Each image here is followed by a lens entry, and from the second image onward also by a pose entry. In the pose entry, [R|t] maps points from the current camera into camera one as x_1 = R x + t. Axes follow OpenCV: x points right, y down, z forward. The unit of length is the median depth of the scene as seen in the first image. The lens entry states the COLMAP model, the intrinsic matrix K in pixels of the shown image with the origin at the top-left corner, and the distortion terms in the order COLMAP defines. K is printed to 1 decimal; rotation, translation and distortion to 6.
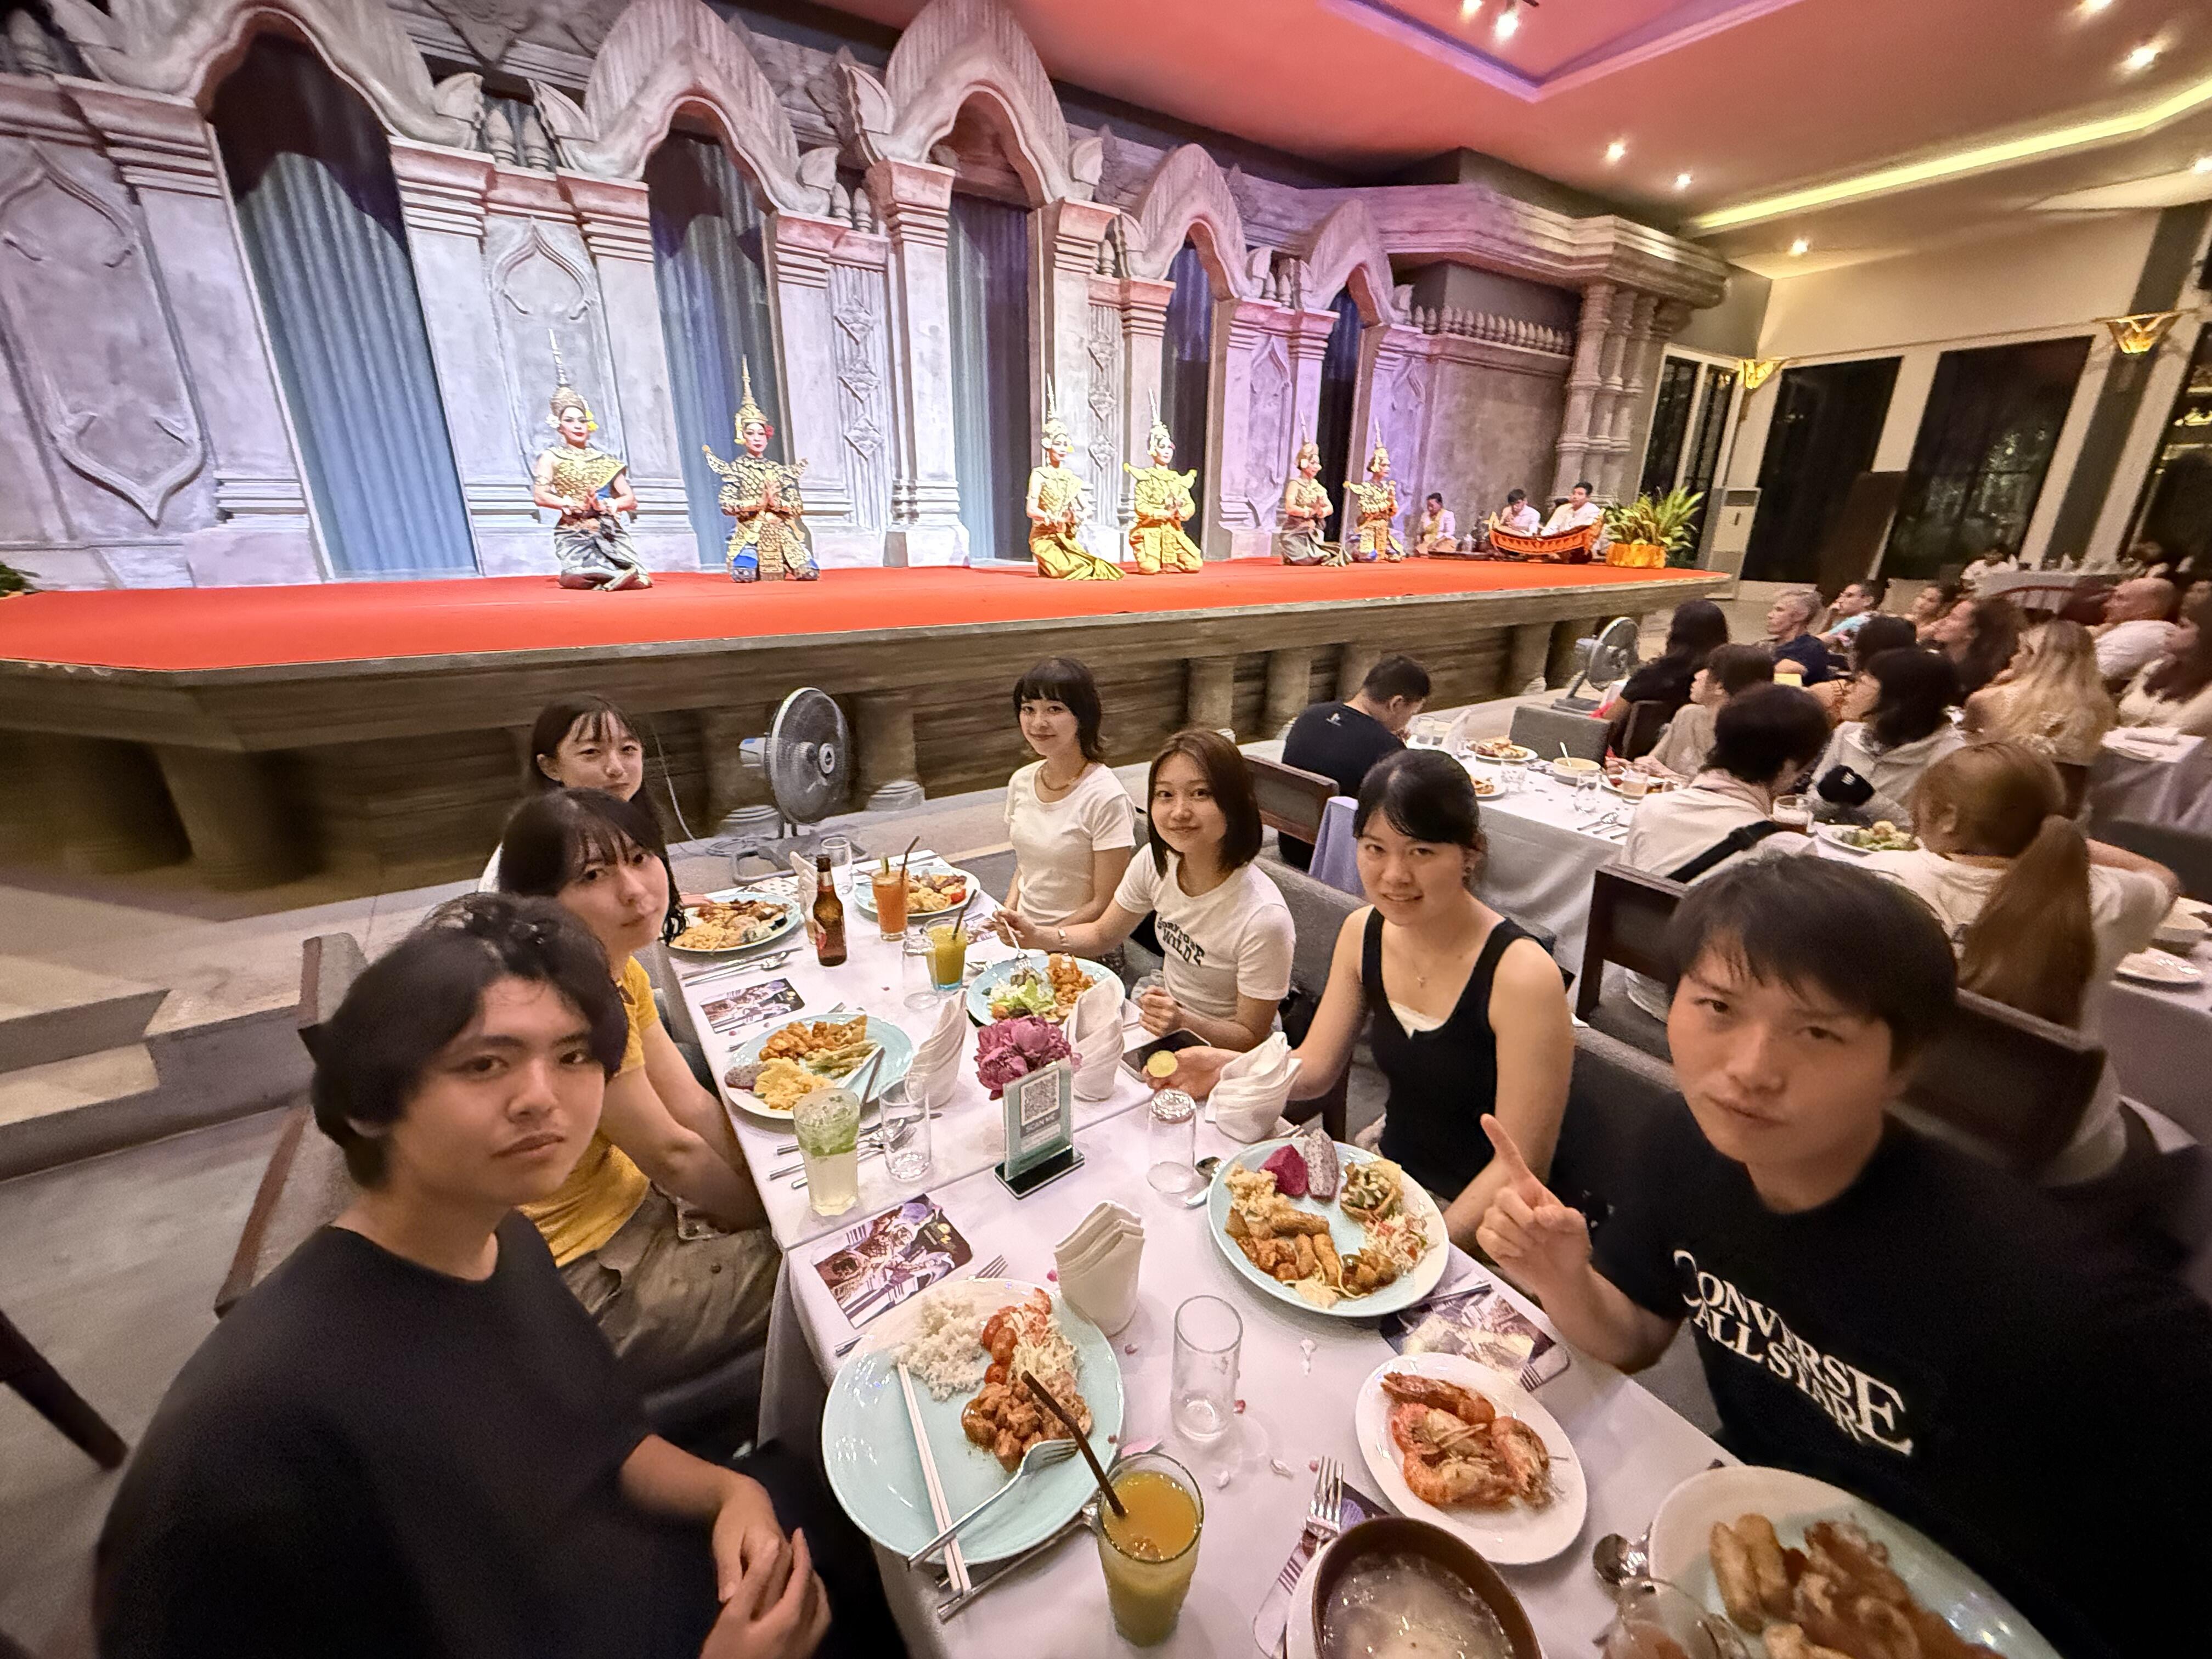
lens RADIAL K [[882.4, 0, 1102.9], [0, 882.4, 838.6], [0, 0, 1]] dist [-0.001878, -0.000581]
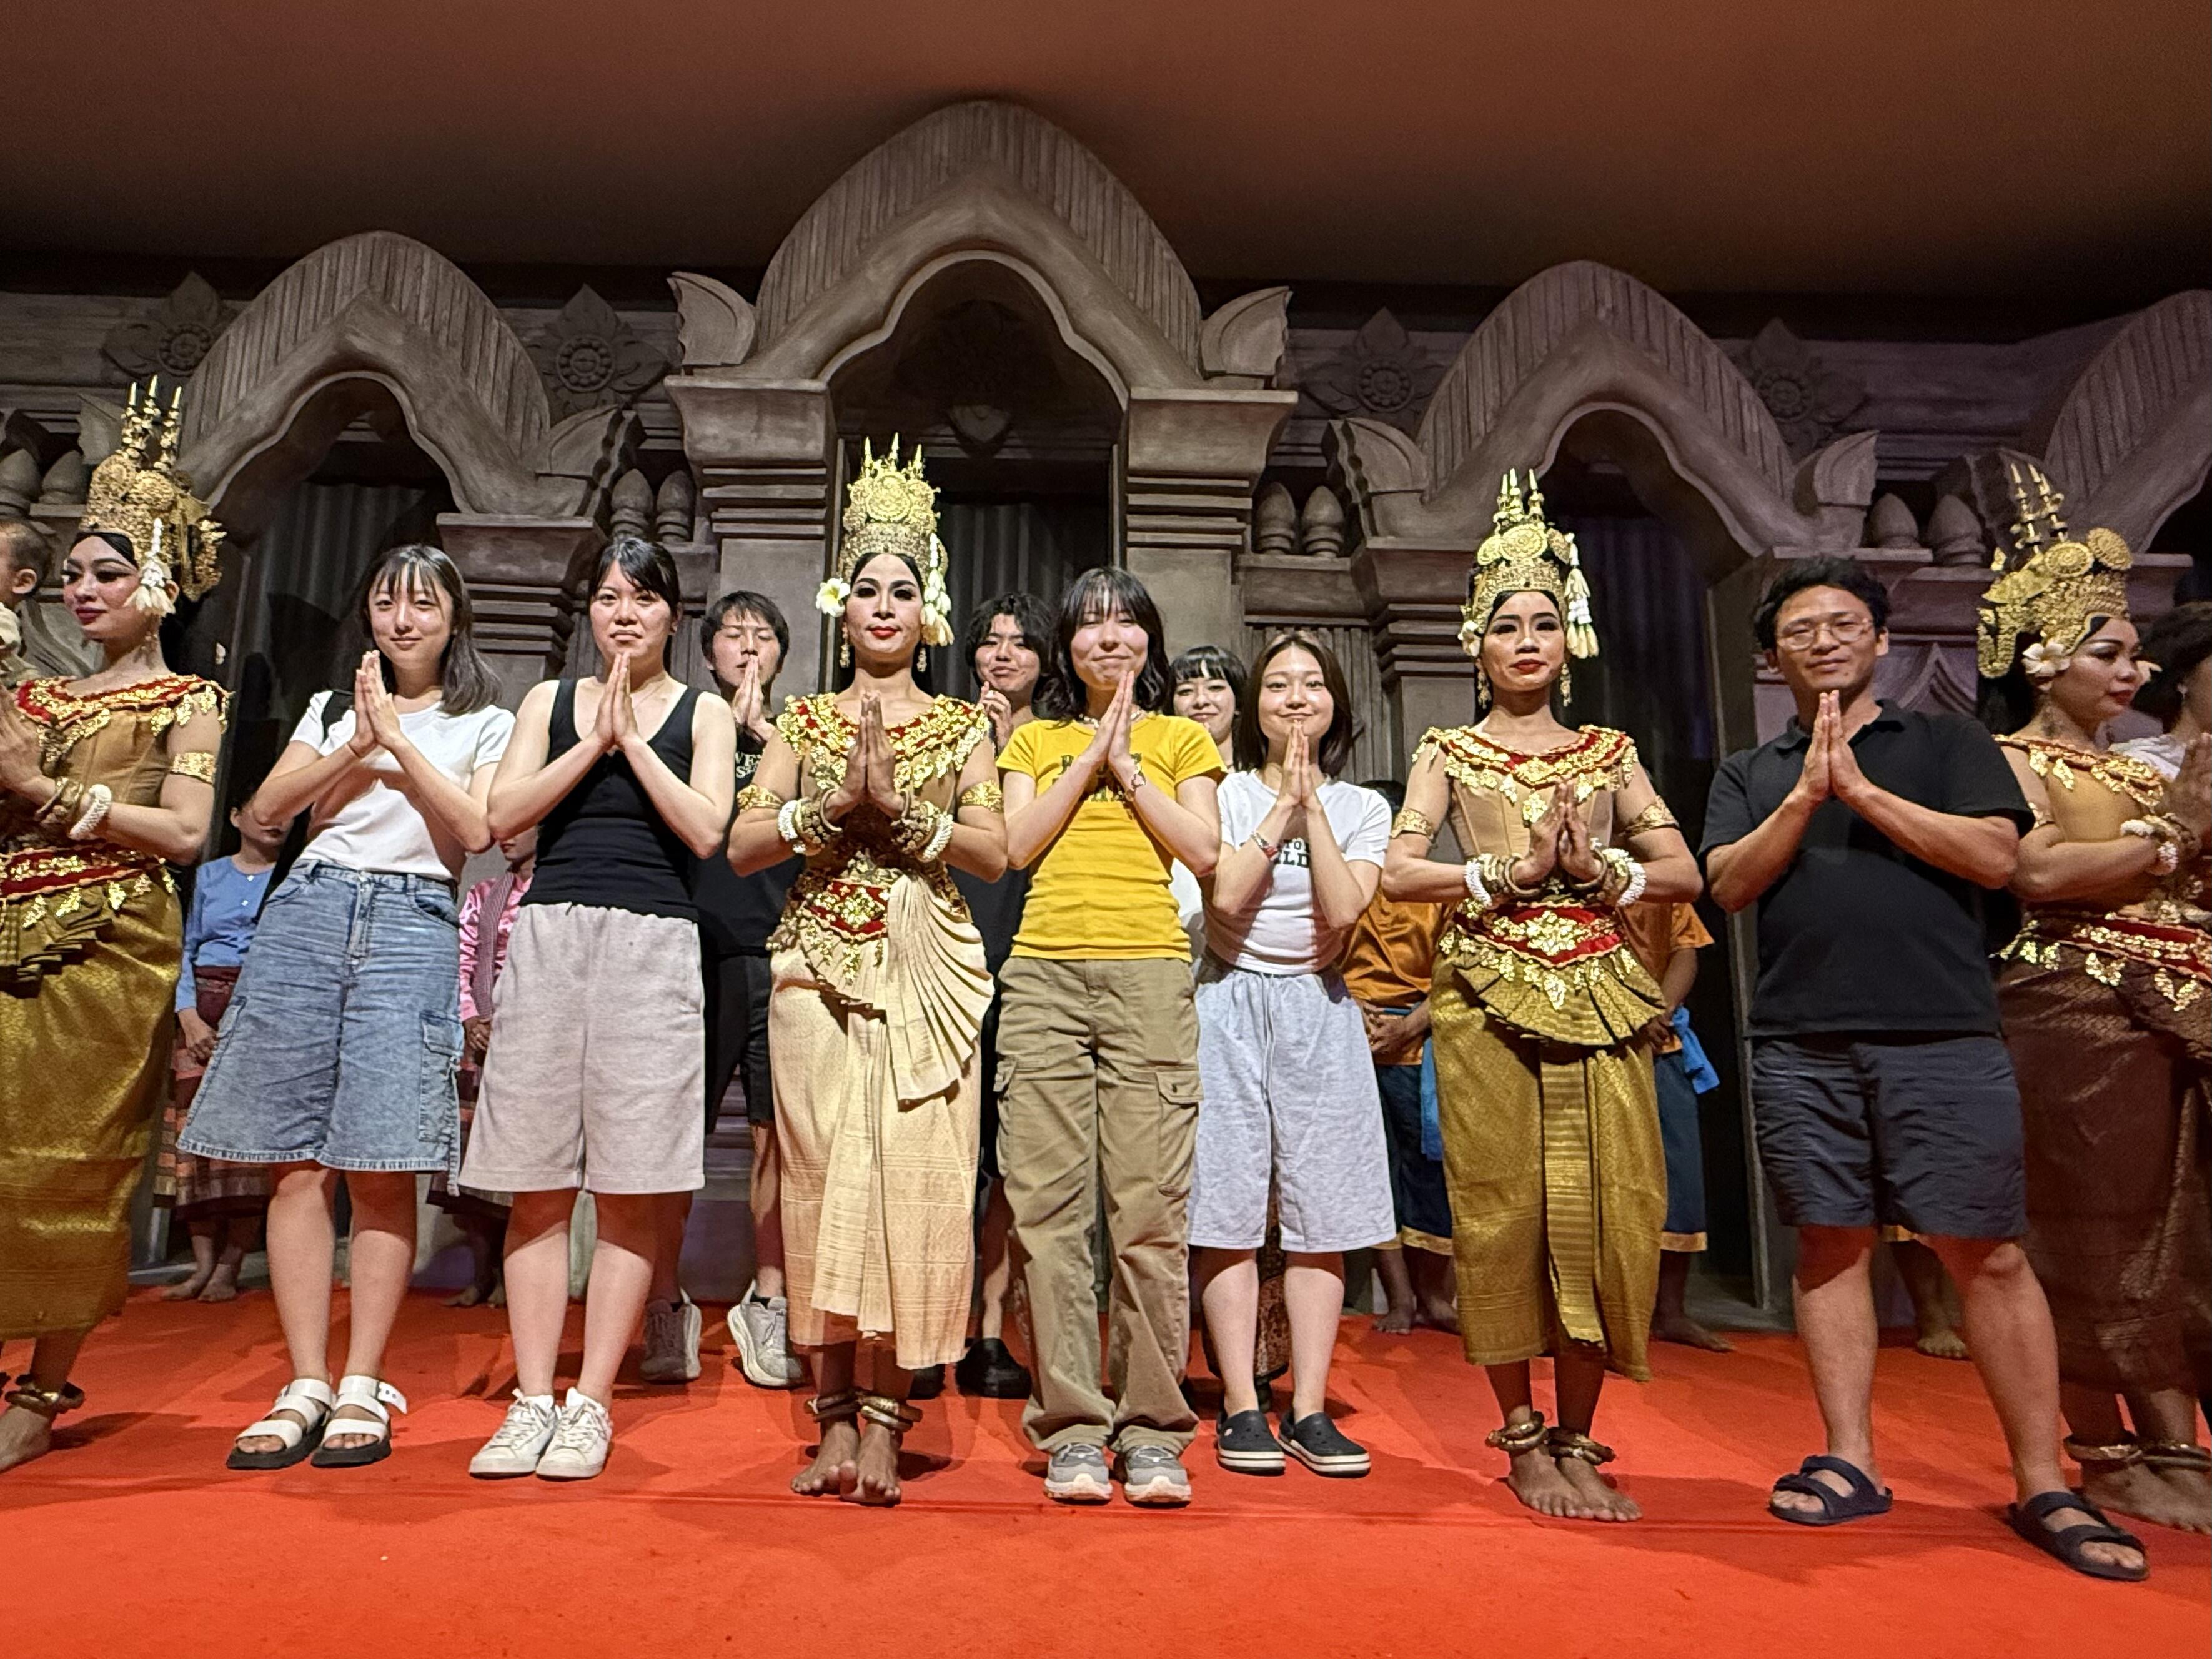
lens RADIAL K [[1371.8, 0, 966.2], [0, 1371.8, 835.1], [0, 0, 1]] dist [-0.002909, -0.001071]
pose [[0.826716, -0.097178, -0.554164, 0.234260], [-0.210357, 0.860145, -0.464650, -0.267801], [0.521816, 0.500706, 0.690654, 0.676656]]
